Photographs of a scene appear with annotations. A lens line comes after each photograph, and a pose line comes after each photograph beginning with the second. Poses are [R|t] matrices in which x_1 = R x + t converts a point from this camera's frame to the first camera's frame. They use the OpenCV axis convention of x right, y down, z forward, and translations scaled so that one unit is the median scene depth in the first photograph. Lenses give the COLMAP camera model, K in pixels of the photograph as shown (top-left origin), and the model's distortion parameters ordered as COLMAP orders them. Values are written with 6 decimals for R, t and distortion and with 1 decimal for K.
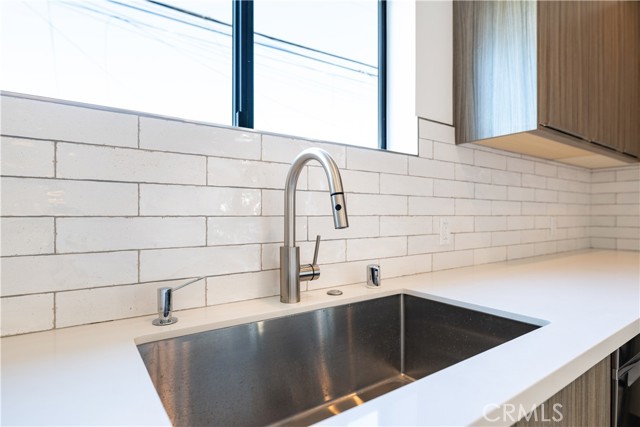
lens RADIAL K [[345.7, 0, 321.0], [0, 345.7, 214.4], [0, 0, 1]] dist [-0.001643, 0.000098]
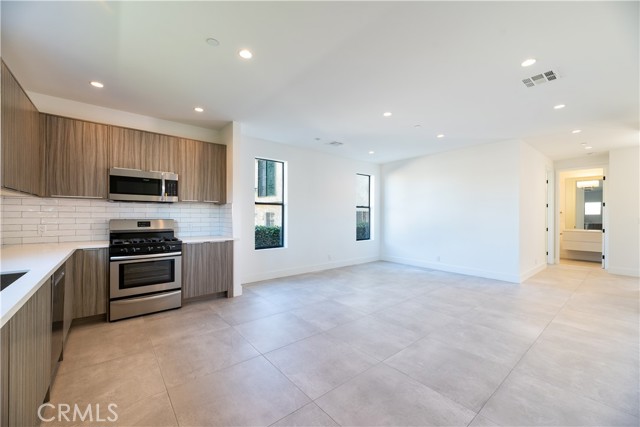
lens RADIAL K [[257.6, 0, 317.3], [0, 257.6, 215.7], [0, 0, 1]] dist [0.001495, -0.000593]
pose [[-0.059256, -0.006036, 0.998225, -0.533599], [-0.003820, 0.999976, 0.005819, -0.053599], [-0.998236, -0.003469, -0.059277, -0.409131]]
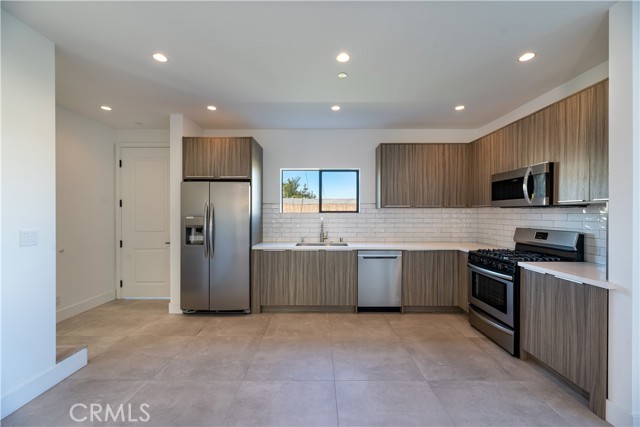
lens RADIAL K [[257.6, 0, 320.5], [0, 257.6, 215.9], [0, 0, 1]] dist [0.001495, -0.000593]
pose [[0.814407, 0.003324, -0.580284, 0.961337], [-0.000408, 0.999987, 0.005155, -0.087609], [0.580293, -0.003961, 0.814398, -1.017843]]
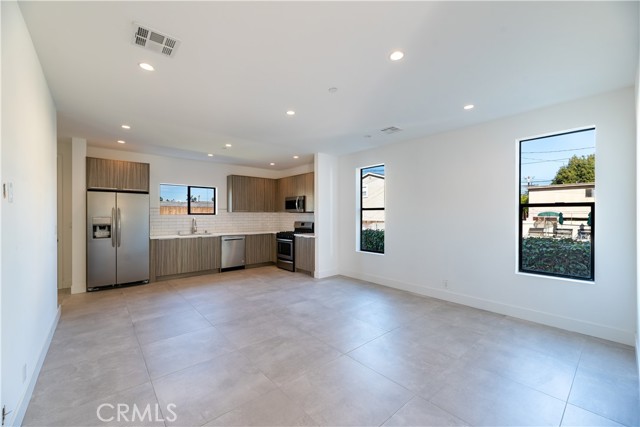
lens RADIAL K [[257.6, 0, 317.7], [0, 257.6, 215.2], [0, 0, 1]] dist [0.001495, -0.000593]
pose [[0.996464, -0.003387, 0.083958, 1.027135], [0.003574, 0.999991, -0.002076, -0.083702], [-0.083950, 0.002369, 0.996467, -2.365736]]
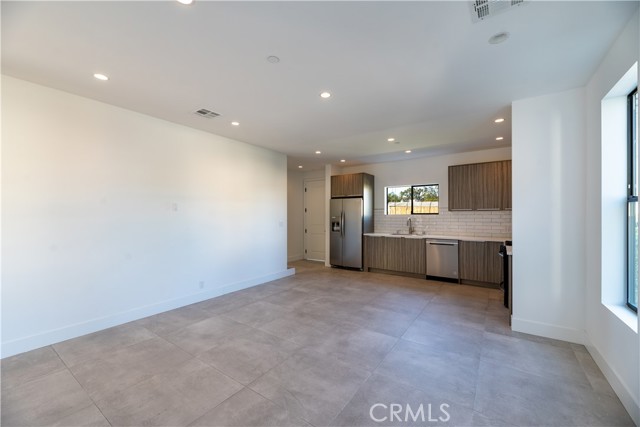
lens RADIAL K [[257.6, 0, 319.5], [0, 257.6, 216.2], [0, 0, 1]] dist [0.001495, -0.000593]
pose [[0.336247, -0.000286, -0.941774, 2.135610], [0.001237, 0.999999, 0.000138, -0.084211], [0.941773, -0.001211, 0.336248, -1.362201]]
